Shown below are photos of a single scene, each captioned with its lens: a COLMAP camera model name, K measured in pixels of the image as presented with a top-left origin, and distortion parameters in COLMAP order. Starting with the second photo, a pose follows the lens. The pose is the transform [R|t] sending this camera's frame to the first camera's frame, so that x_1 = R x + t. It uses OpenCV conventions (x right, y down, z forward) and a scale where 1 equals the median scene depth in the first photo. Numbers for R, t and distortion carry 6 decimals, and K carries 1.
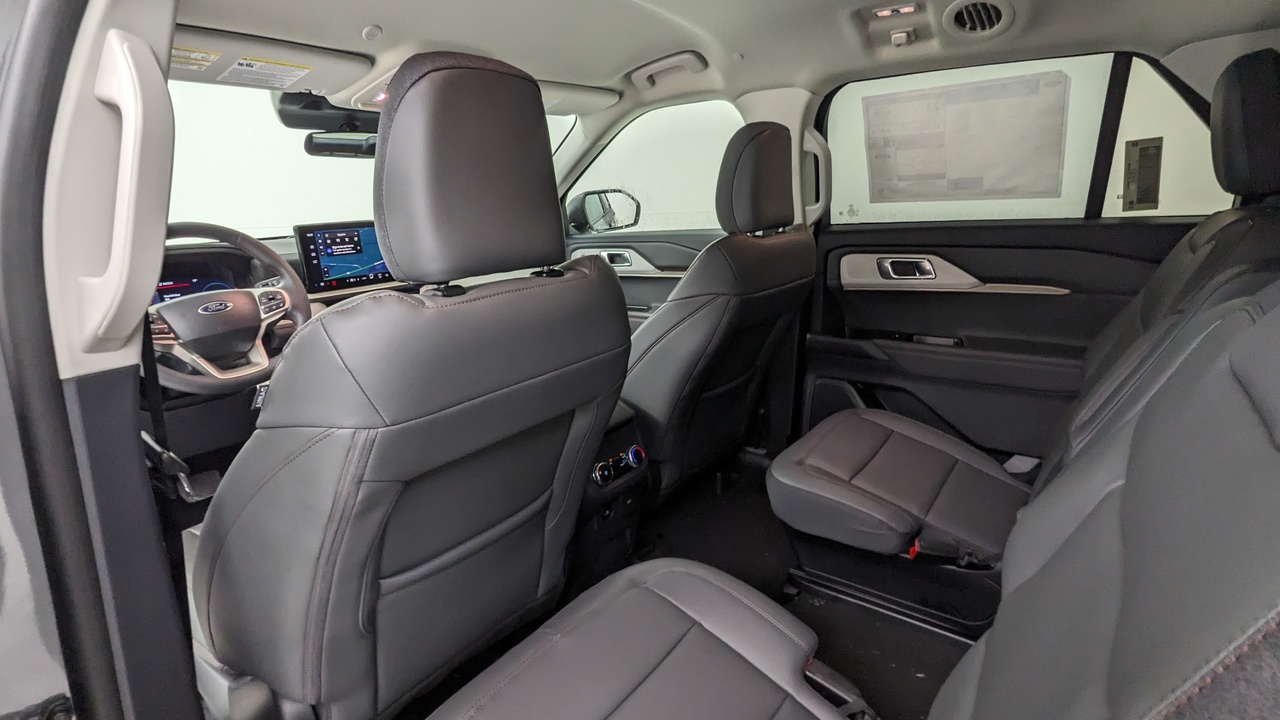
lens RADIAL K [[611.2, 0, 640.0], [0, 611.2, 360.0], [0, 0, 1]] dist [-0.003779, -0.000696]
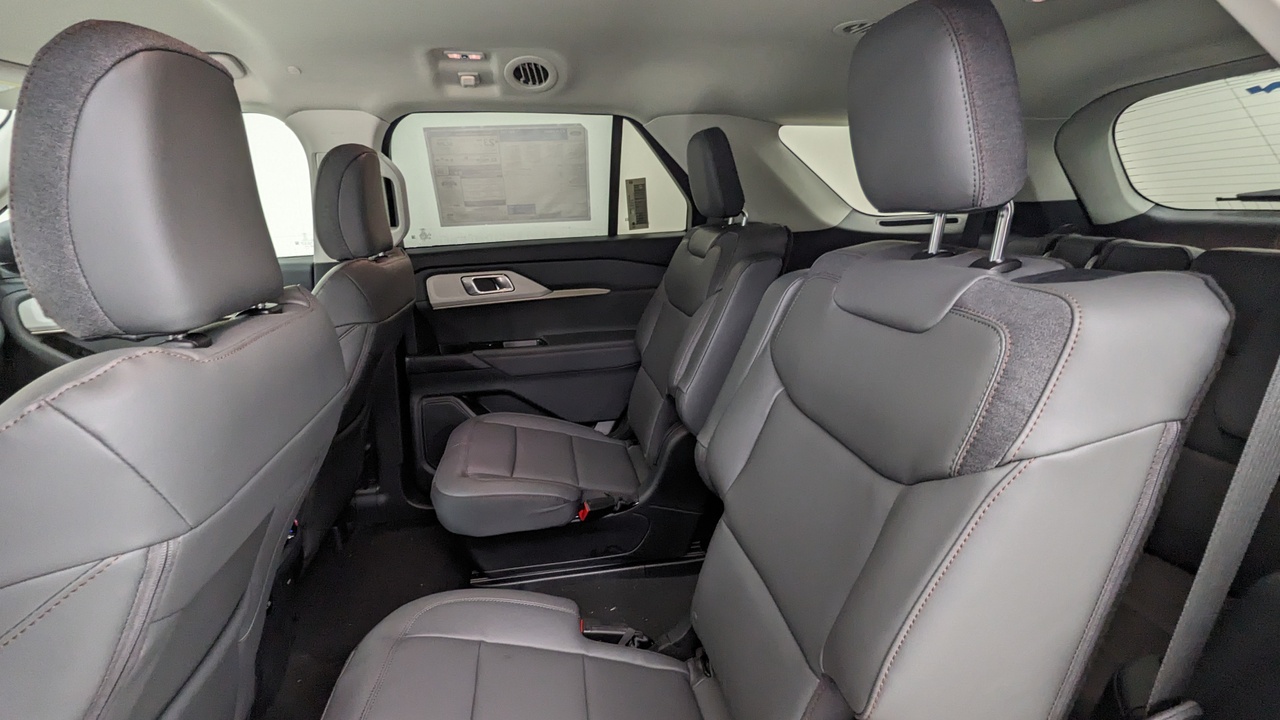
lens RADIAL K [[609.1, 0, 640.0], [0, 609.1, 360.0], [0, 0, 1]] dist [-0.002565, -0.001421]
pose [[0.689410, -0.164750, 0.705388, -0.212983], [0.193094, 0.980354, 0.040252, -0.005935], [-0.698161, 0.108456, 0.707678, 0.038855]]
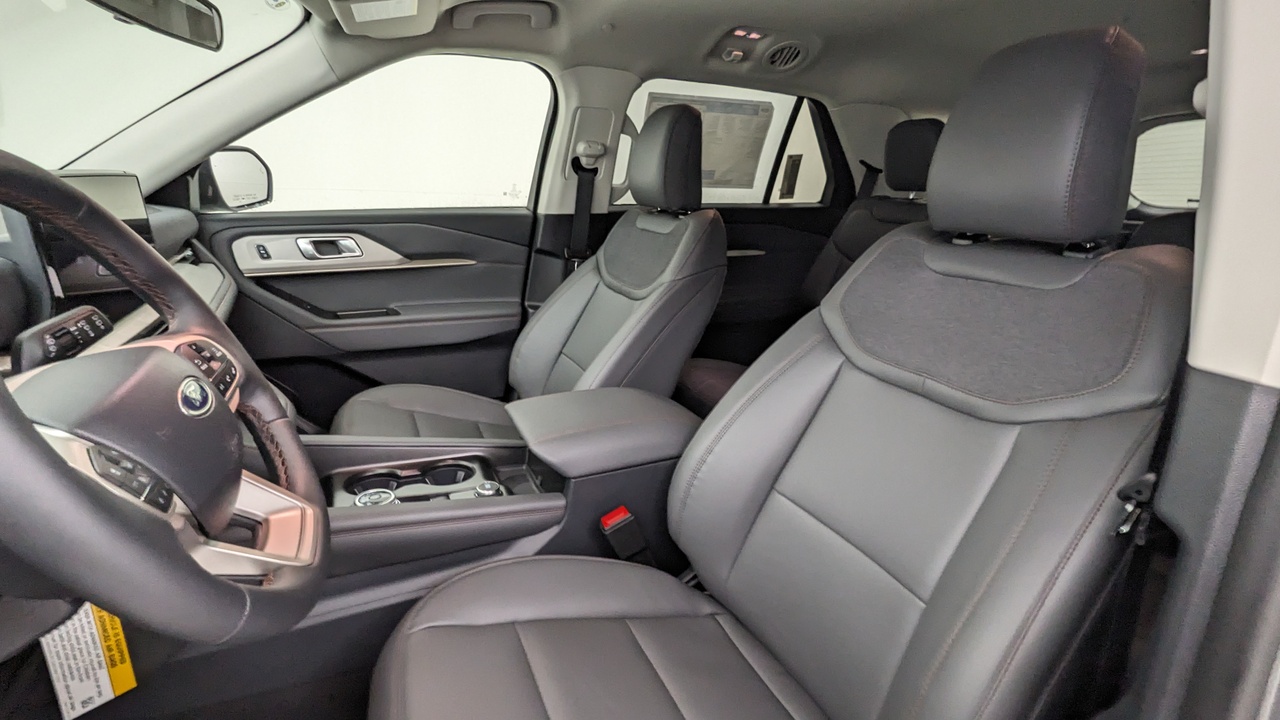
lens RADIAL K [[611.2, 0, 640.0], [0, 611.2, 360.0], [0, 0, 1]] dist [-0.003779, -0.000696]
pose [[0.485178, -0.200349, 0.851154, -0.797358], [0.174624, 0.975990, 0.130194, -0.107741], [-0.856802, 0.085464, 0.508514, 0.541956]]
